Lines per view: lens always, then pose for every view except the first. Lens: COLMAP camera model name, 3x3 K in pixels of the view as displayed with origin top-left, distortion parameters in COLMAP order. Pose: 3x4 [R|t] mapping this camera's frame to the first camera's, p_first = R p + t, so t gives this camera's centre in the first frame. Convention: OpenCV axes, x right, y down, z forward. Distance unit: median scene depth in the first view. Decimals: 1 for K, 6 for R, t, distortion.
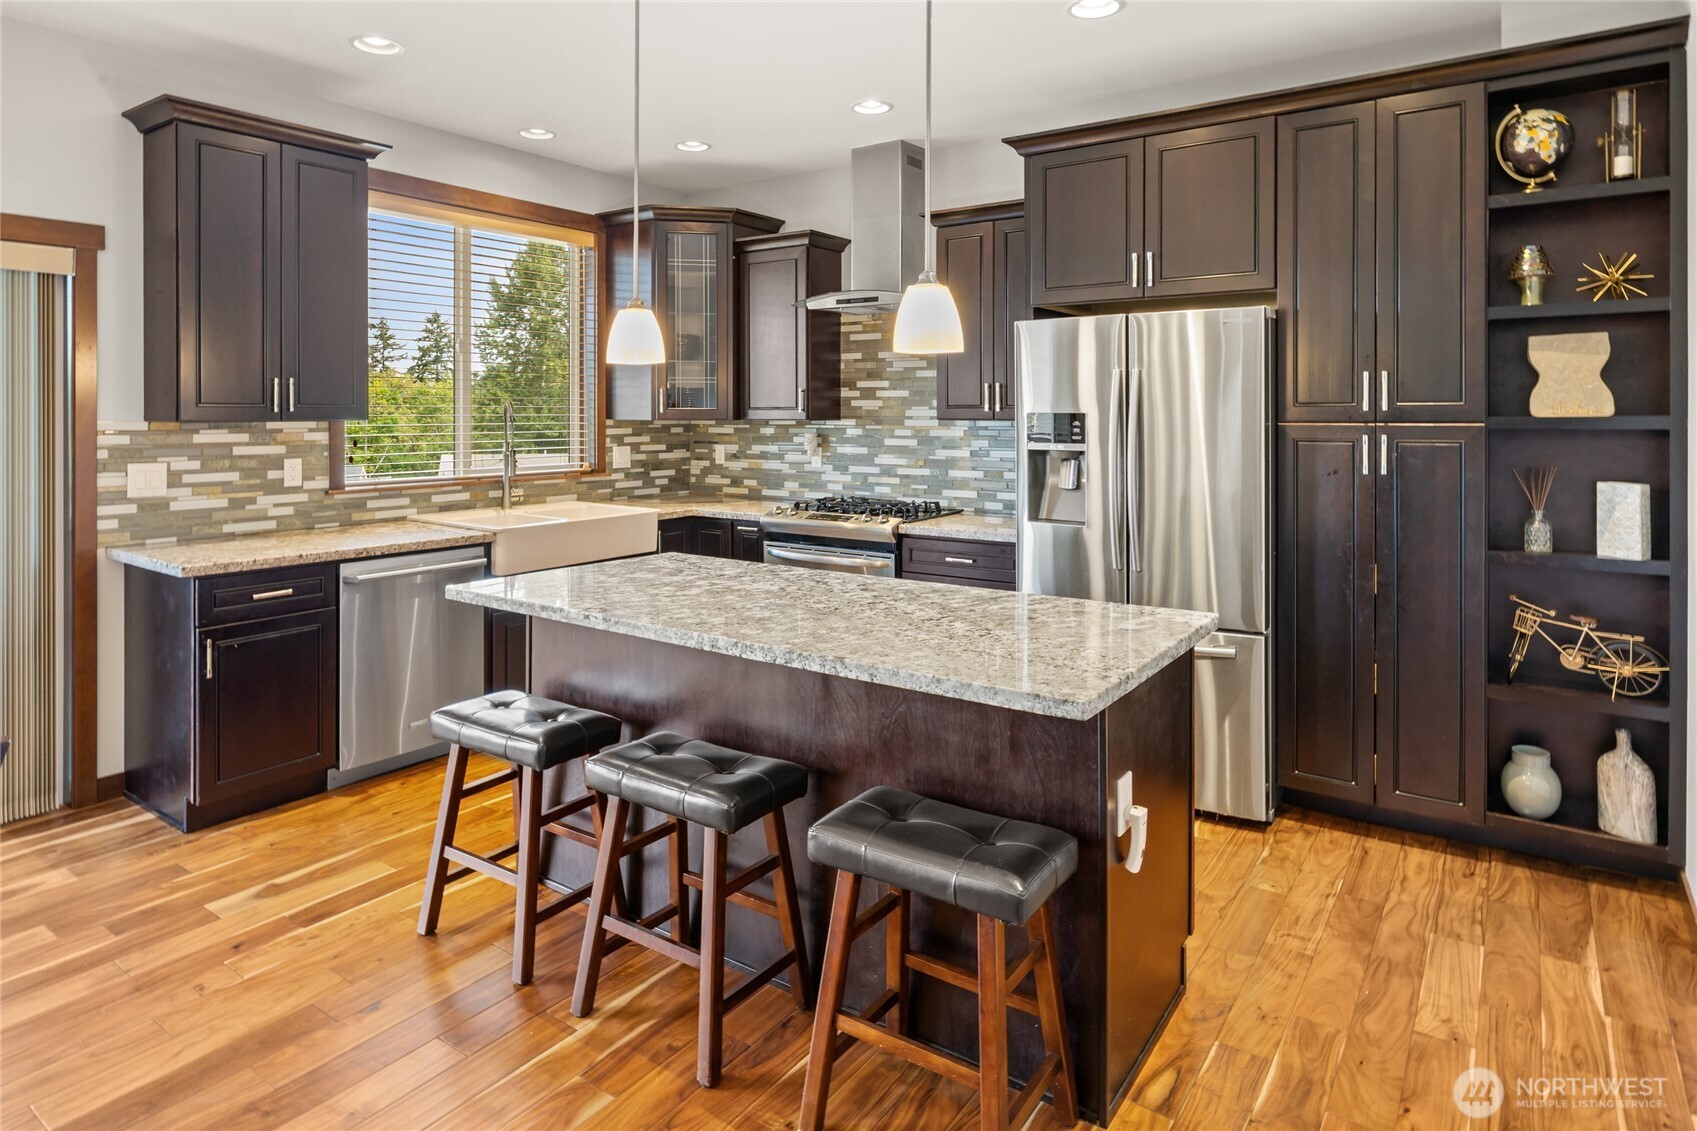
lens RADIAL K [[961.2, 0, 839.3], [0, 961.2, 414.9], [0, 0, 1]] dist [-0.001024, -0.001095]
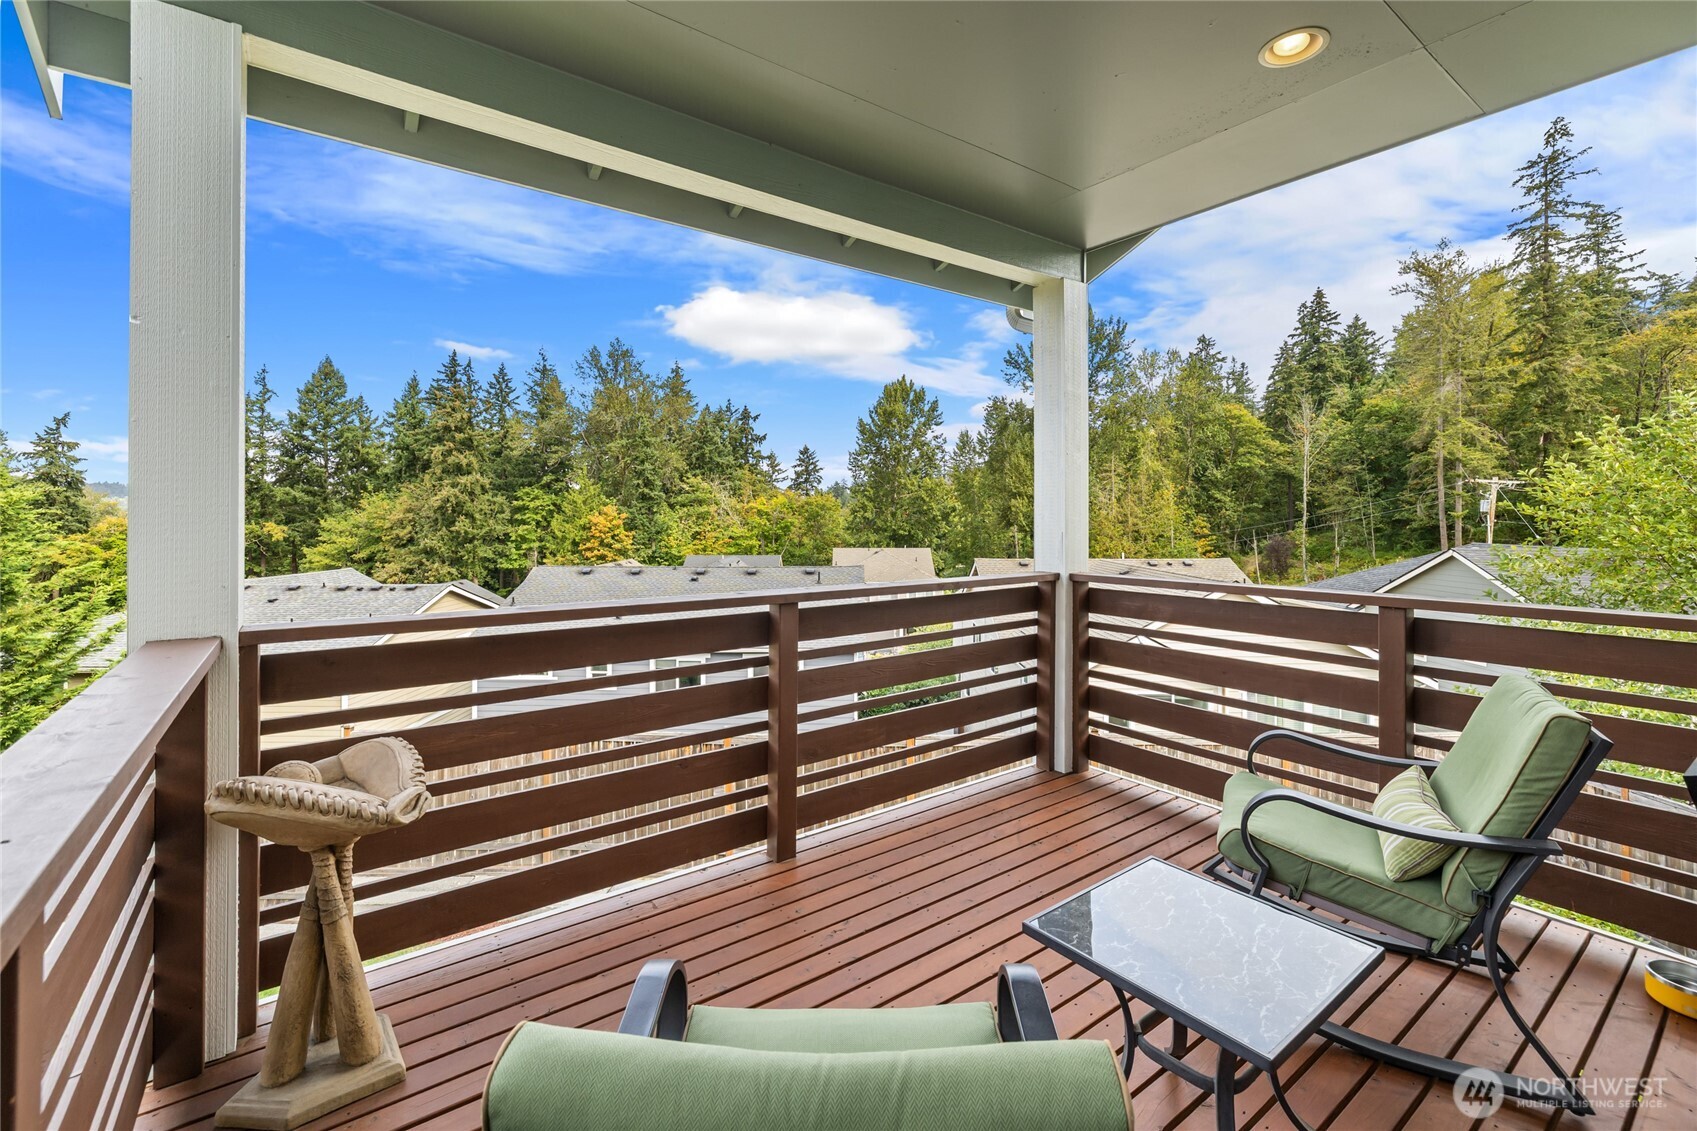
lens RADIAL K [[723.7, 0, 843.9], [0, 723.7, 509.1], [0, 0, 1]] dist [-0.001218, 0.000733]
pose [[0.948194, -0.006074, -0.317632, -1.266620], [0.001573, 0.999895, -0.014423, 0.019364], [0.317687, 0.013176, 0.948104, 0.382757]]
